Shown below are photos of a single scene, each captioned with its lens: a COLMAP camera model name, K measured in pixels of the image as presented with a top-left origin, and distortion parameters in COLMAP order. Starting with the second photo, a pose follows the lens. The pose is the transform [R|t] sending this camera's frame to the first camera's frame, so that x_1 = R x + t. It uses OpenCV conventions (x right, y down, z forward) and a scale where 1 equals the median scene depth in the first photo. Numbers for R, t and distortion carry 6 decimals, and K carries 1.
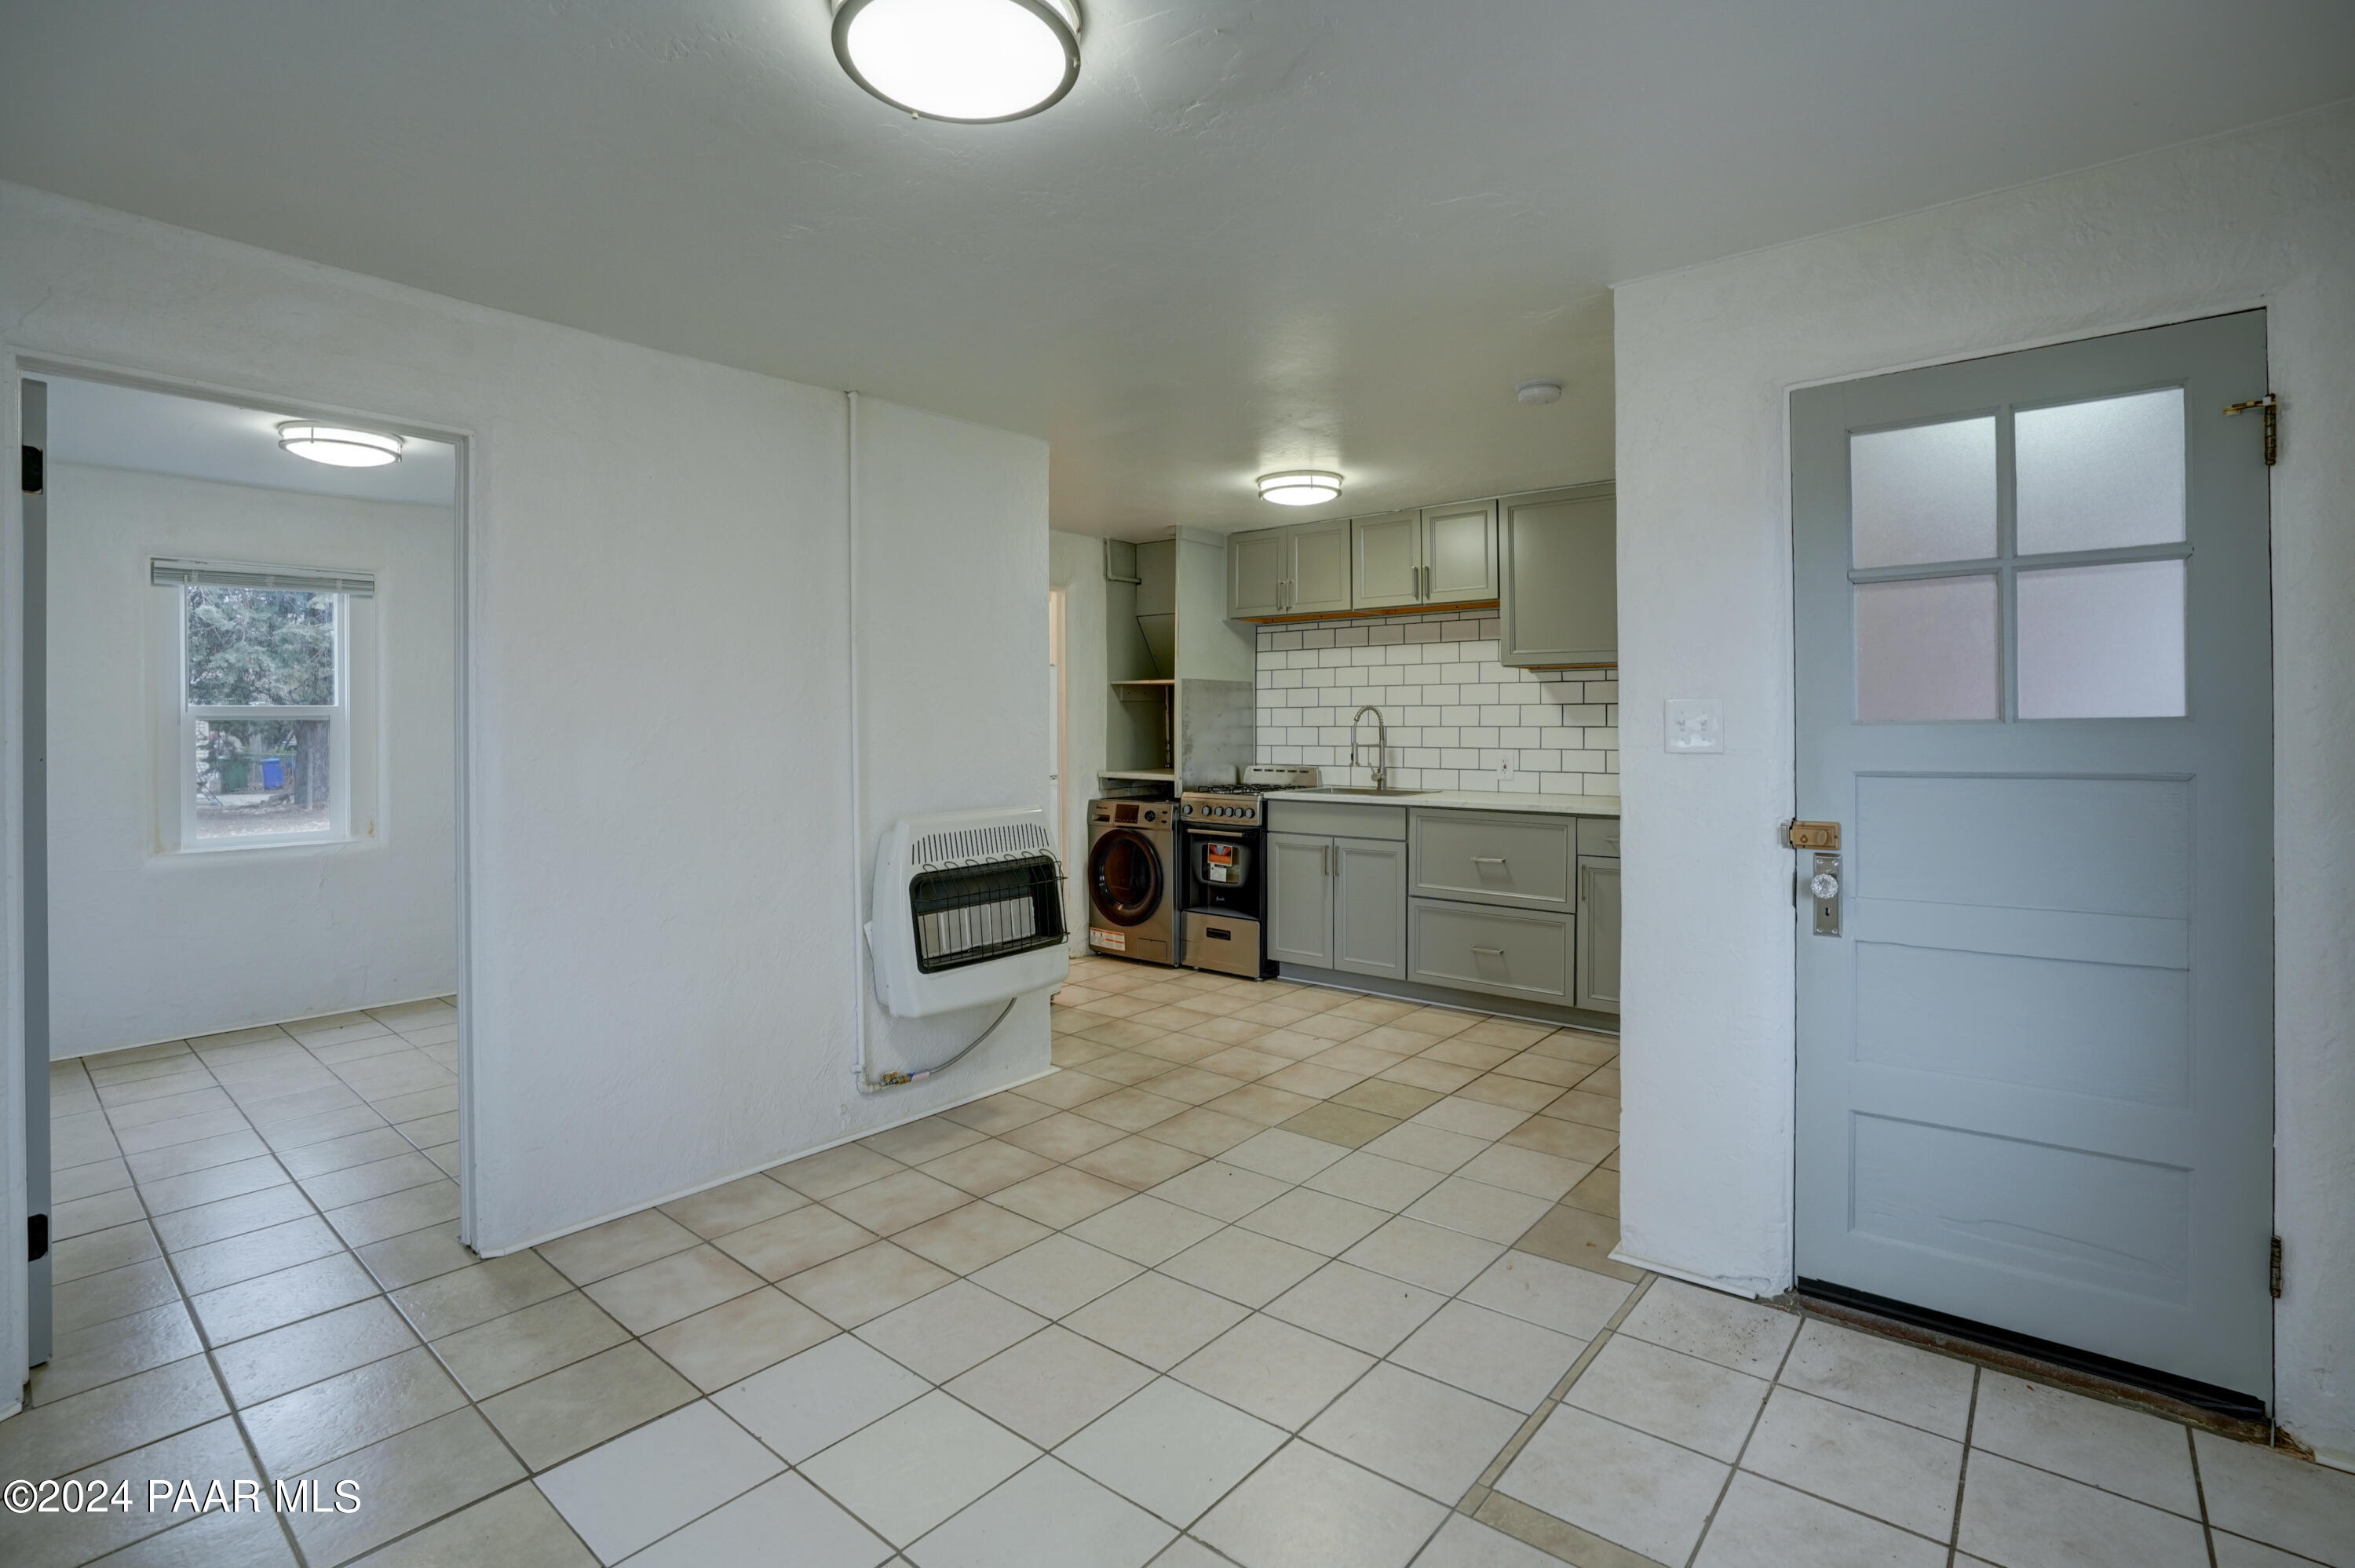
lens RADIAL K [[1090.2, 0, 1177.6], [0, 1090.2, 722.1], [0, 0, 1]] dist [-0.034043, 0.000865]
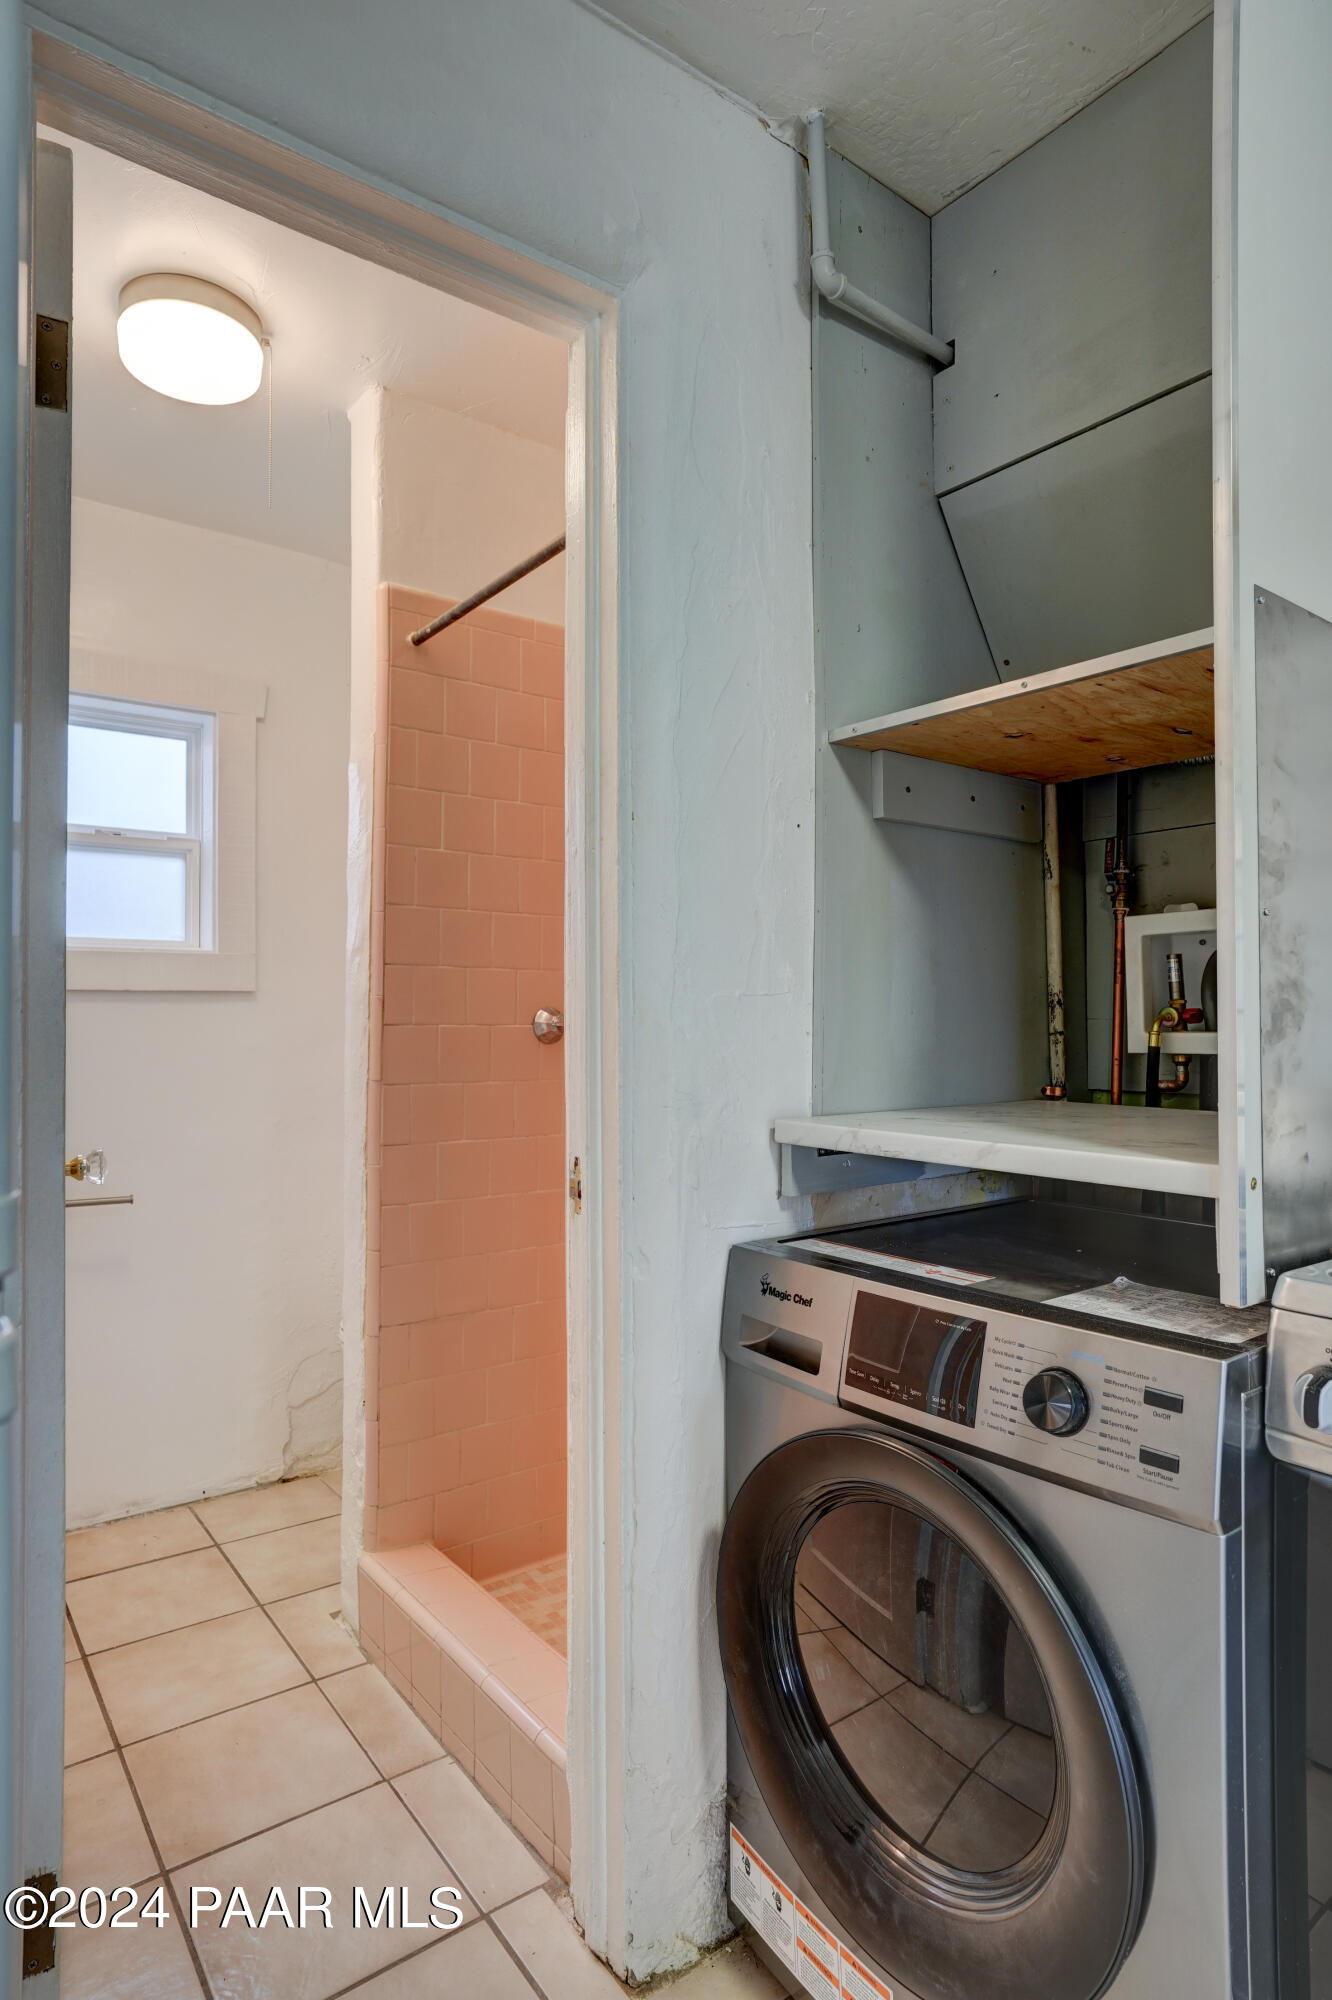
lens RADIAL K [[1107.6, 0, 666.0], [0, 1107.6, 1008.9], [0, 0, 1]] dist [-0.024845, -0.000775]
pose [[0.975617, -0.000722, -0.219479, -0.048570], [-0.003001, 0.999857, -0.016628, 0.029655], [0.219460, 0.016881, 0.975475, 0.851127]]
